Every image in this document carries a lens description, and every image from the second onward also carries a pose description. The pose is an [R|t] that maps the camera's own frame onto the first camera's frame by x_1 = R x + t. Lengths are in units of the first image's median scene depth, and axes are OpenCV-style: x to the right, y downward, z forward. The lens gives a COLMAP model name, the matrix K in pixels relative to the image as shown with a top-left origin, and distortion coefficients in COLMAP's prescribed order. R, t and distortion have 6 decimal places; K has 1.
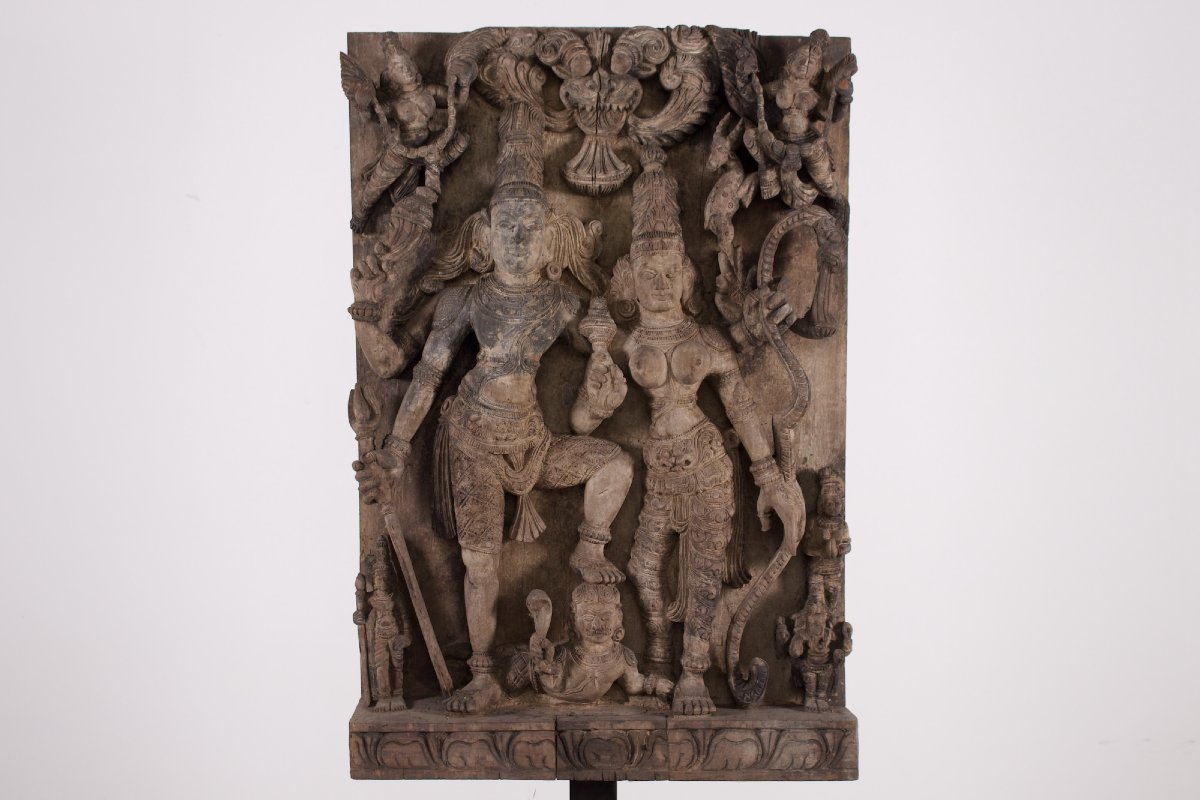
lens RADIAL K [[1965.7, 0, 604.1], [0, 1965.7, 398.5], [0, 0, 1]] dist [0.002127, 0.000000]
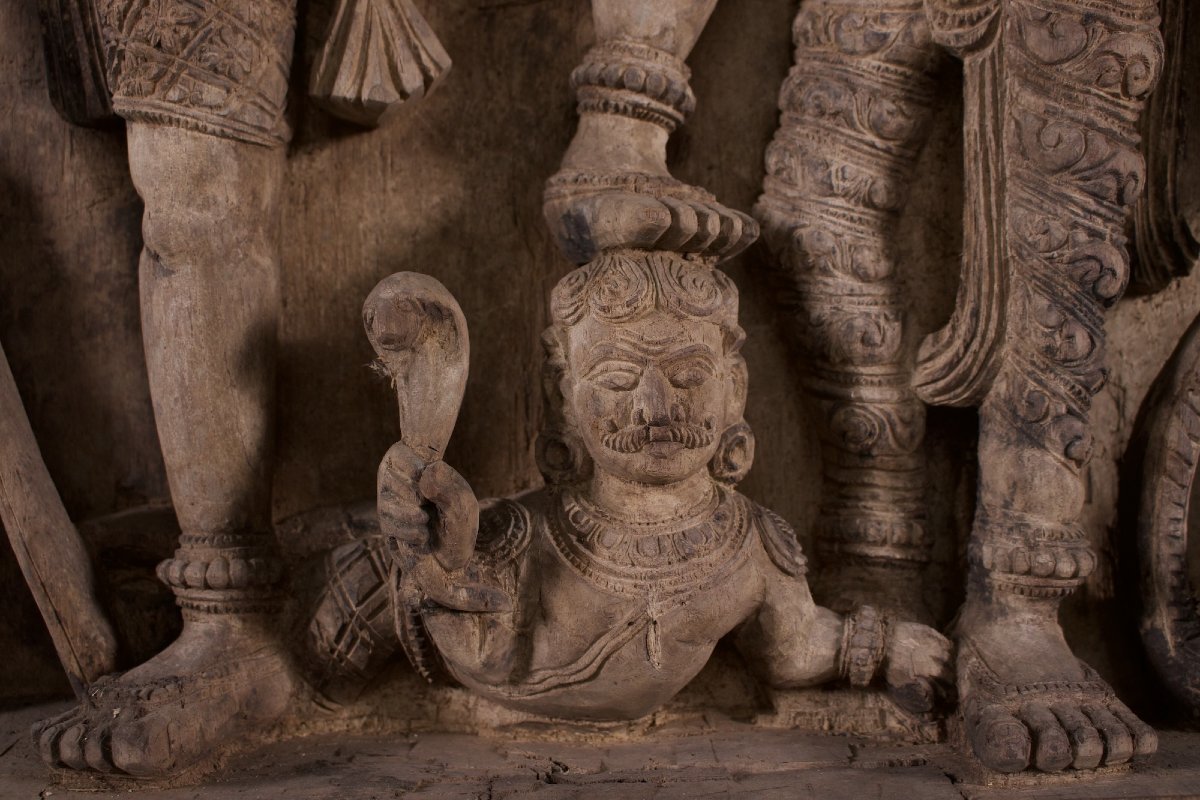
lens RADIAL K [[1276.1, 0, 594.4], [0, 1276.1, 398.5], [0, 0, 1]] dist [-0.075344, 0.000000]
pose [[0.999827, -0.017553, -0.006215, -0.009784], [0.017239, 0.998728, -0.047390, 0.120585], [0.007039, 0.047274, 0.998857, 0.834107]]
